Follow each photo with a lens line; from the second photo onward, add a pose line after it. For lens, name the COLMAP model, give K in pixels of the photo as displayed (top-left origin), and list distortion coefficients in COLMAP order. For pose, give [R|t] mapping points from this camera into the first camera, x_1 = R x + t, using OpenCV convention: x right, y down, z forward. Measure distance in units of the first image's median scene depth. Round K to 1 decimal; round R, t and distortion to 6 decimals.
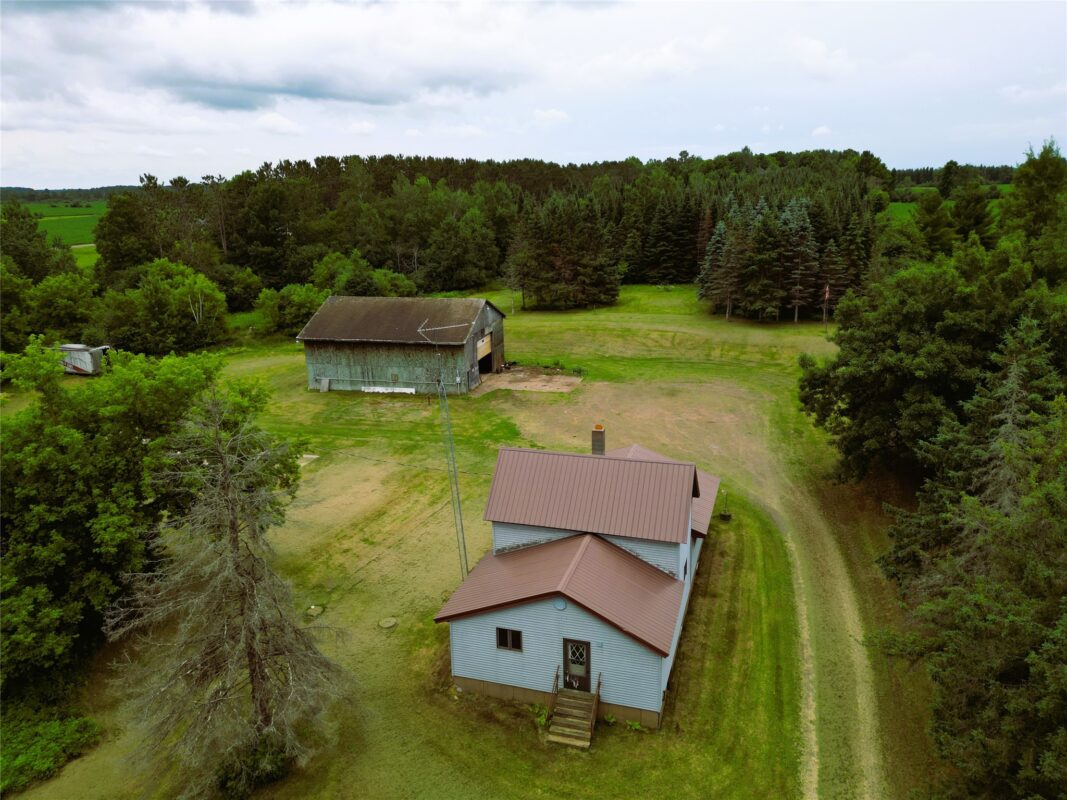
lens RADIAL K [[756.0, 0, 533.5], [0, 756.0, 400.0], [0, 0, 1]] dist [0.089666, -0.096710]
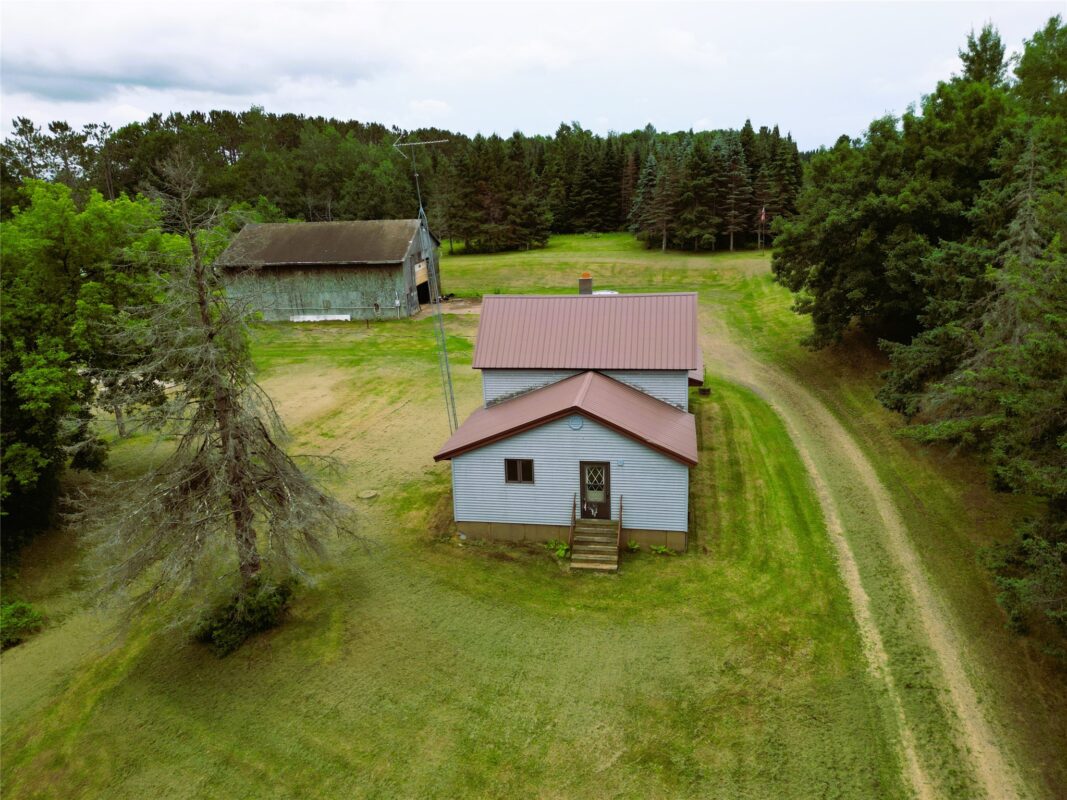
lens RADIAL K [[768.1, 0, 533.5], [0, 768.1, 400.0], [0, 0, 1]] dist [0.091539, -0.116003]
pose [[0.992066, -0.047515, 0.116390, -0.042262], [0.046986, 0.998869, 0.007292, 0.079880], [-0.116605, -0.001766, 0.993177, 0.030310]]
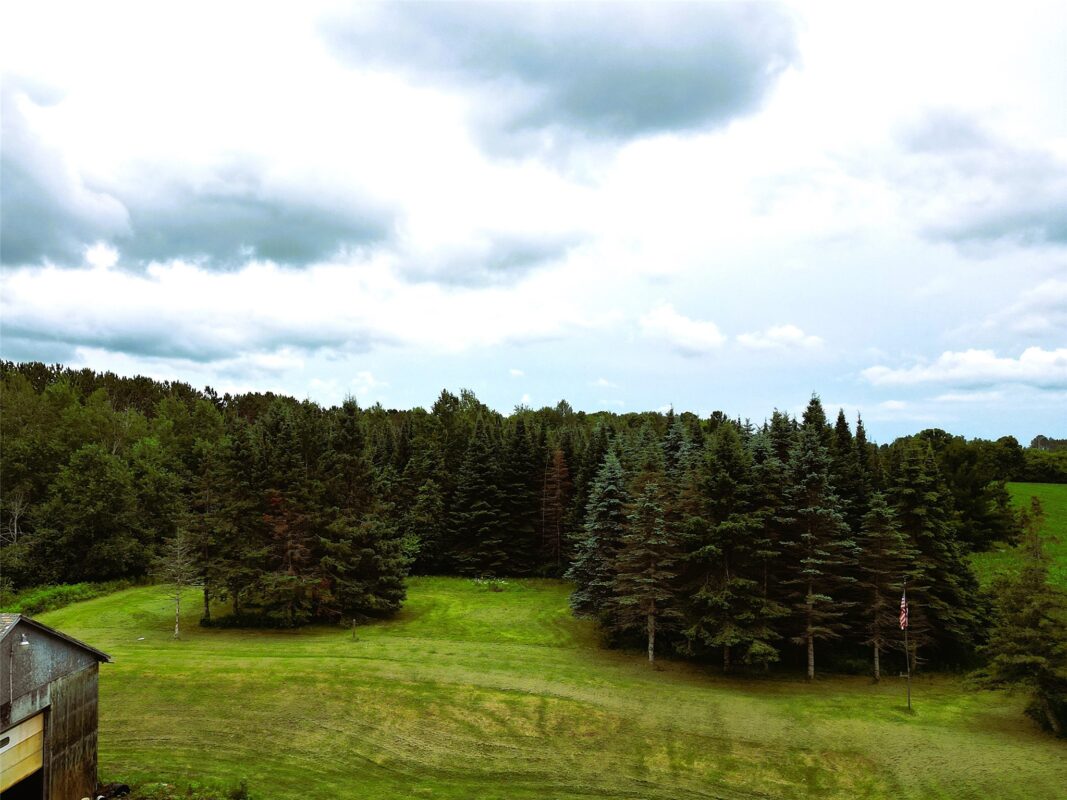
lens RADIAL K [[957.7, 0, 378.1], [0, 957.7, 433.7], [0, 0, 1]] dist [0.149838, -0.257237]
pose [[0.995749, 0.034314, 0.085477, 0.049756], [-0.008099, 0.957038, -0.289848, -0.077171], [-0.091751, 0.287923, 0.953248, 0.491174]]
